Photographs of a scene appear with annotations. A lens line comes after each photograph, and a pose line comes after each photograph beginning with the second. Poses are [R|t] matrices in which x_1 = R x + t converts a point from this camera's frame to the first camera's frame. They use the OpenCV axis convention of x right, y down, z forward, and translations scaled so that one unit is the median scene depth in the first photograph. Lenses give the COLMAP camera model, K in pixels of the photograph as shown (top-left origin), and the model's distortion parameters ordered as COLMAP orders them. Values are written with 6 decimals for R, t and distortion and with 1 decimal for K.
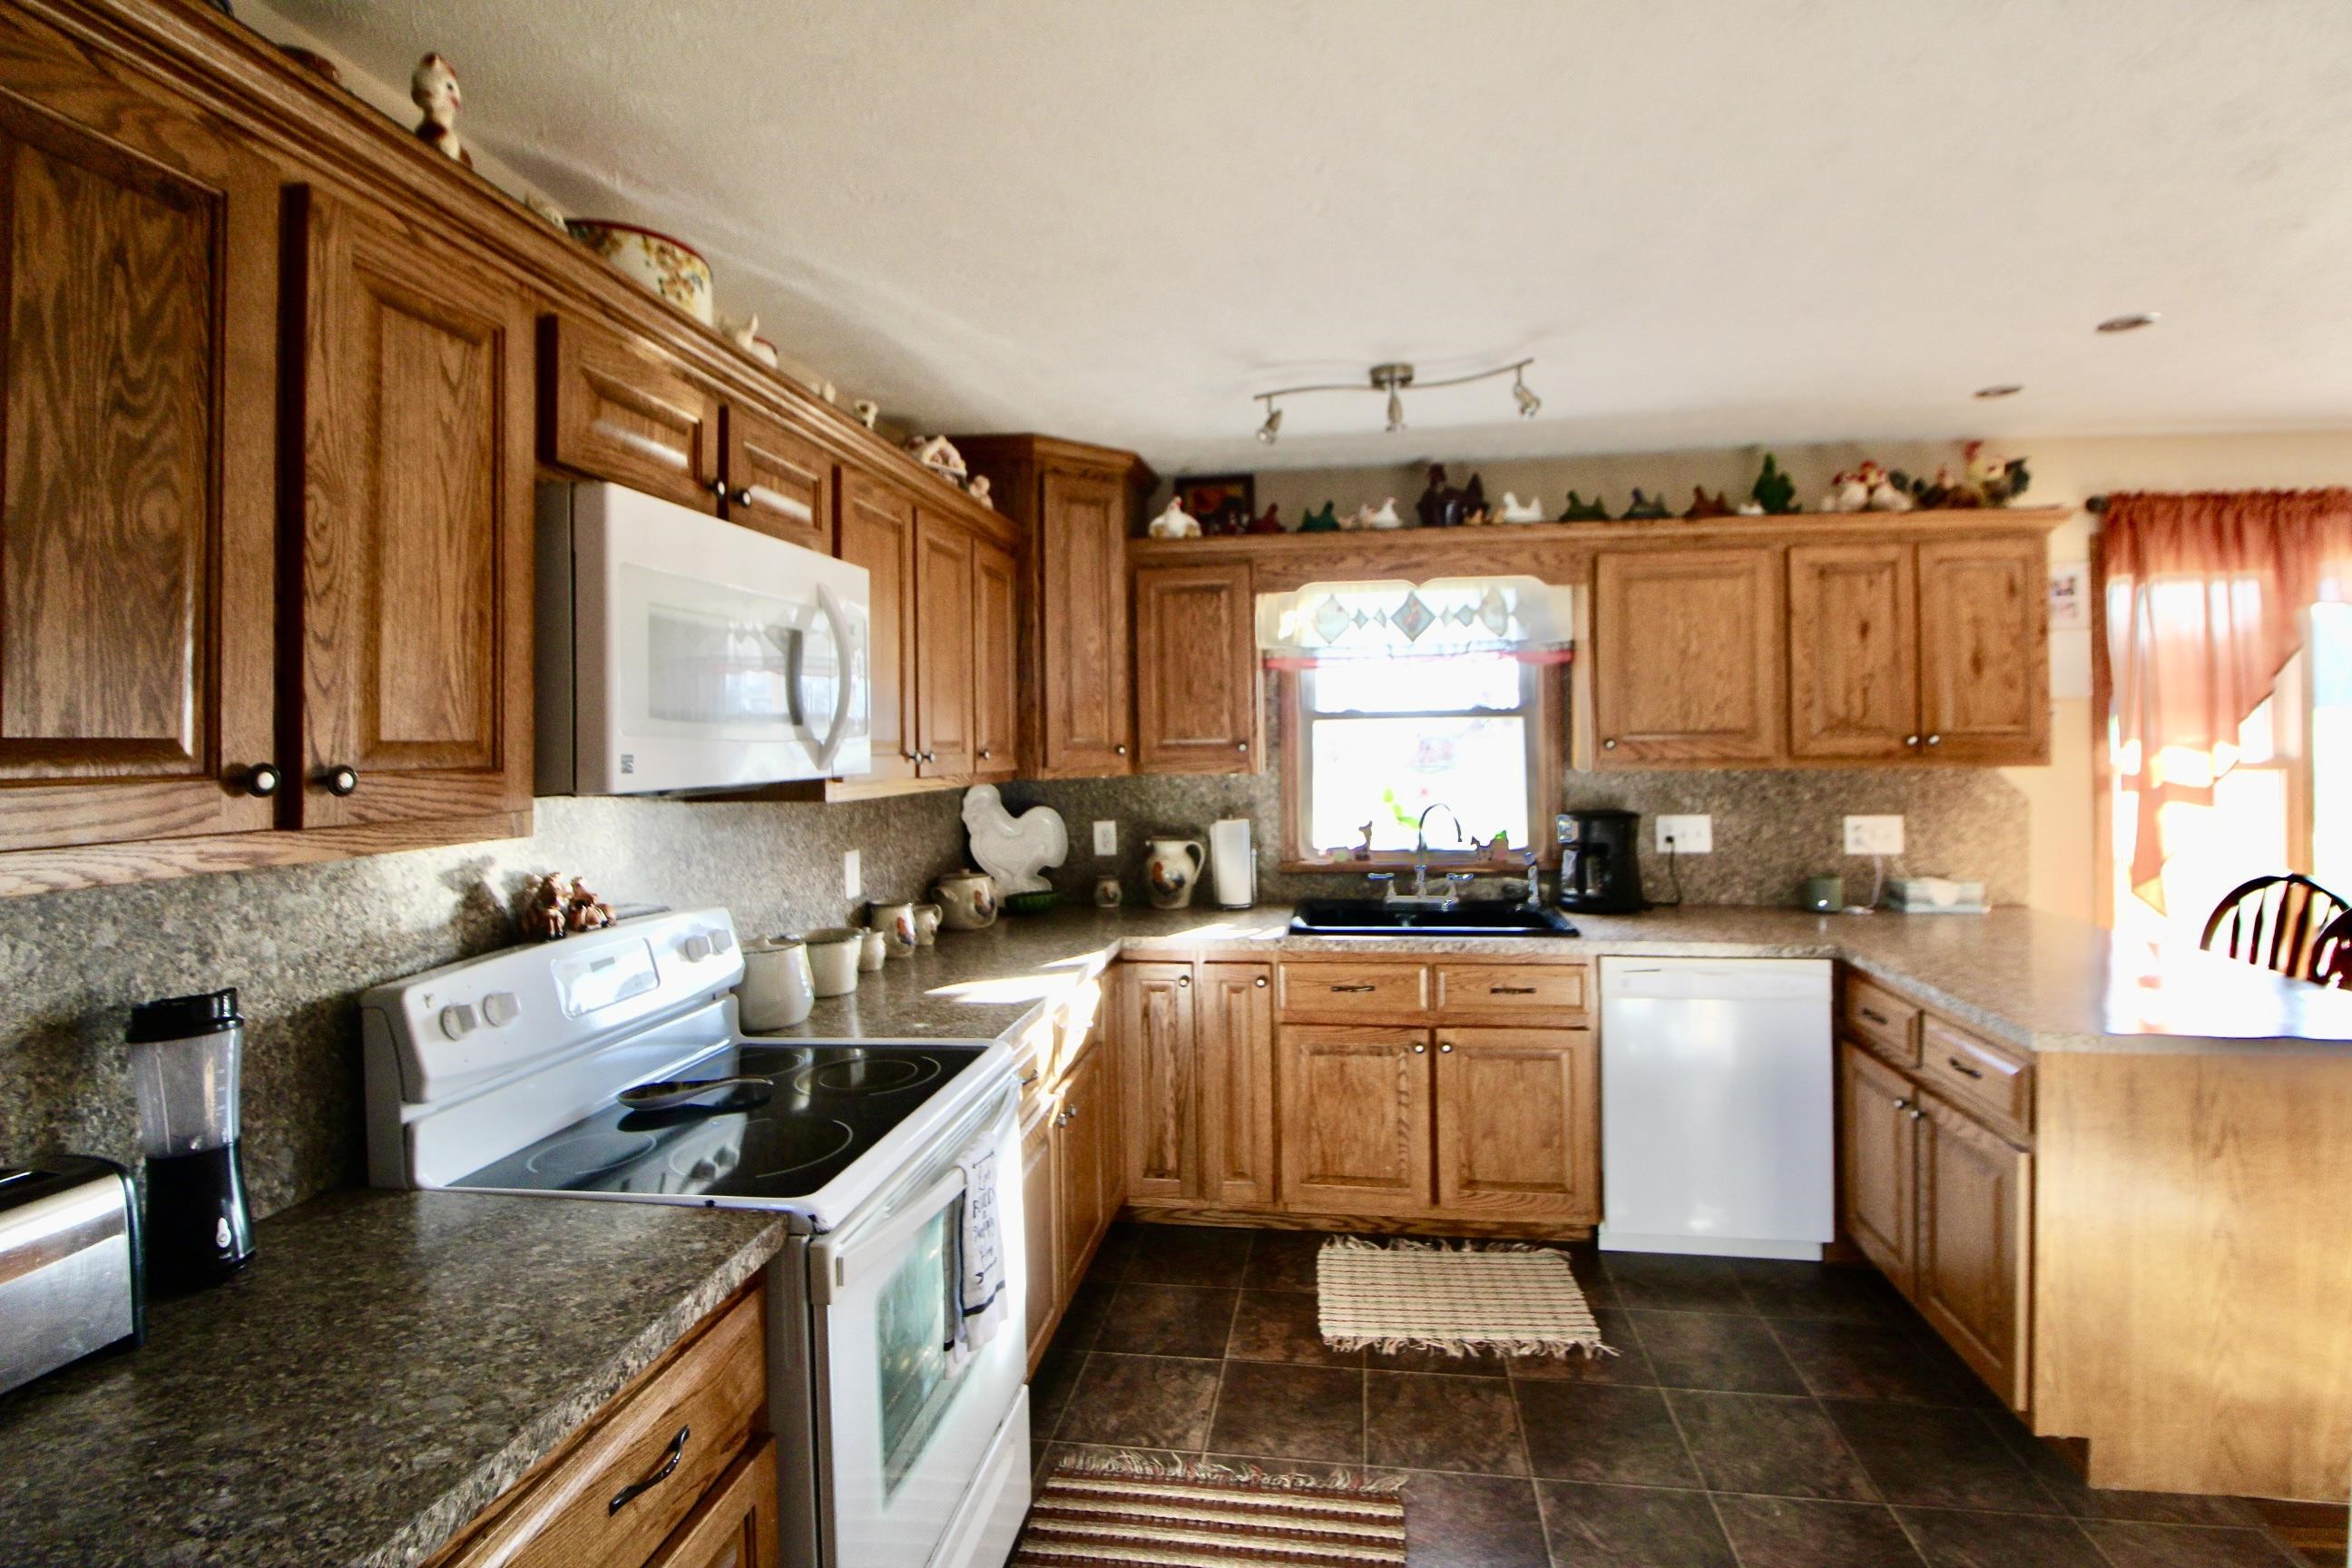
lens RADIAL K [[1087.7, 0, 1178.9], [0, 1087.7, 725.2], [0, 0, 1]] dist [-0.001790, -0.000125]
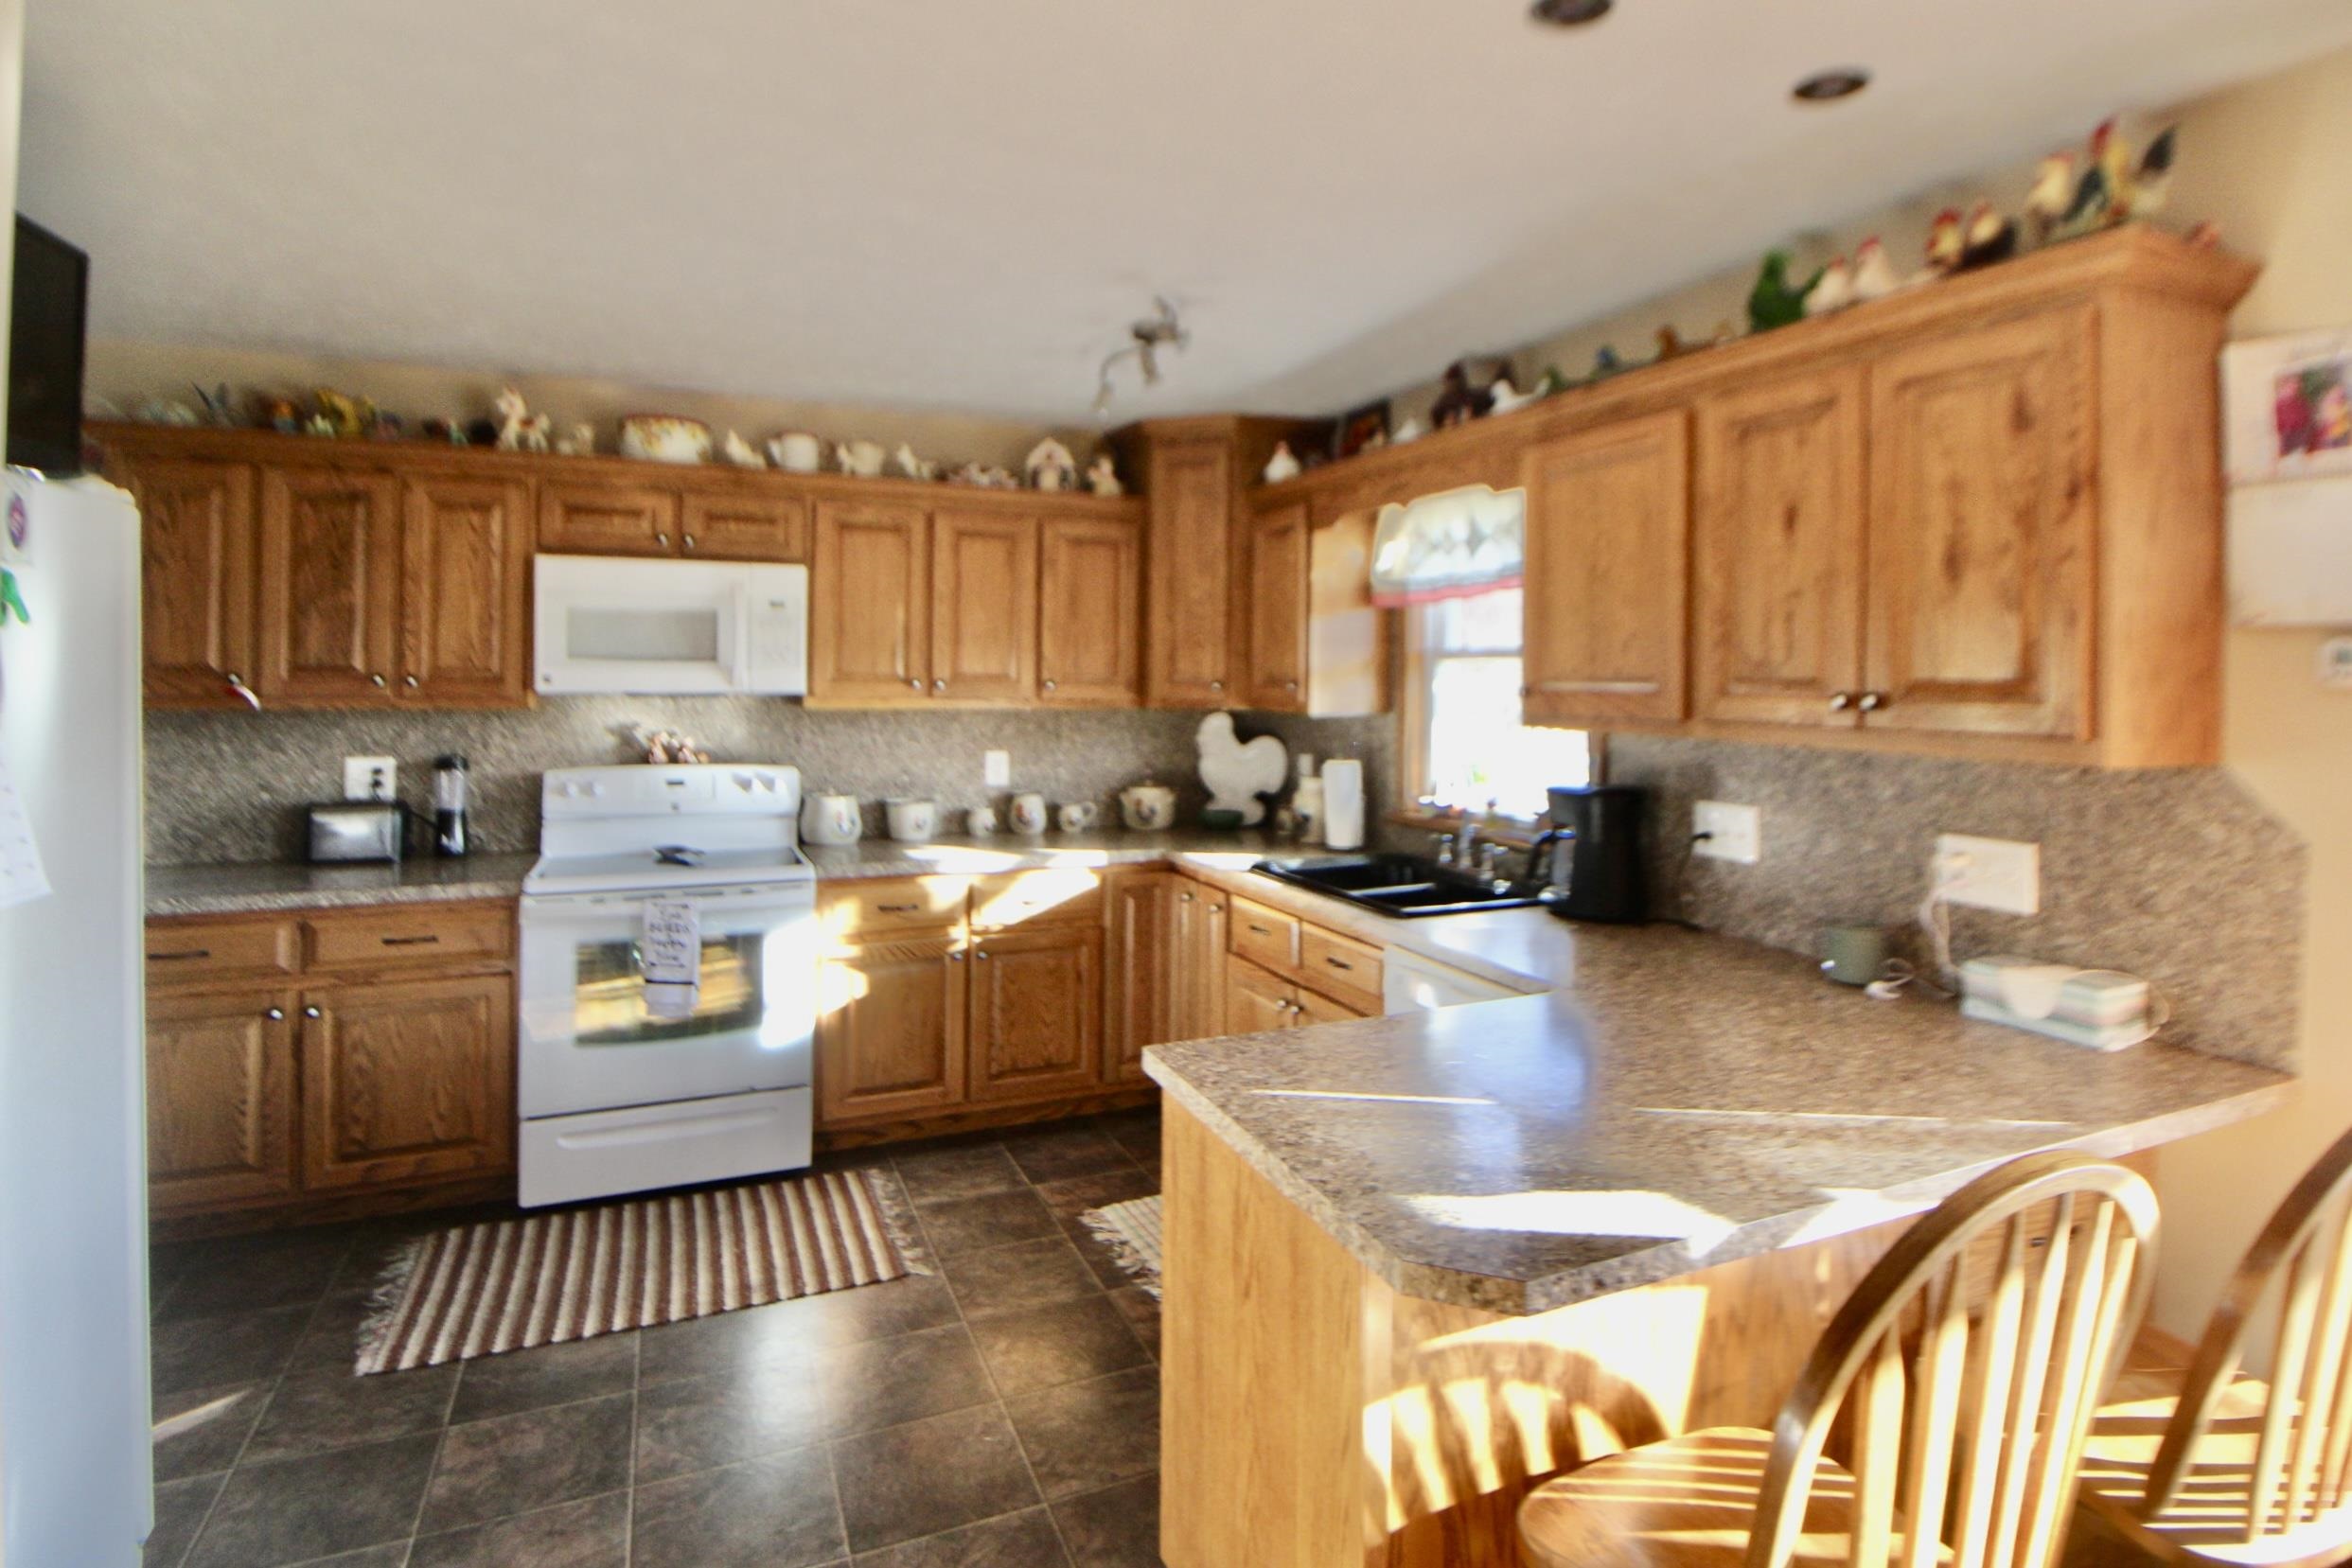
lens RADIAL K [[1187.1, 0, 1178.3], [0, 1187.1, 671.9], [0, 0, 1]] dist [0.003454, 0.000489]
pose [[0.532579, 0.015978, -0.846229, 0.989464], [-0.004097, 0.999859, 0.016301, -0.011037], [0.846370, -0.005214, 0.532570, 0.345027]]
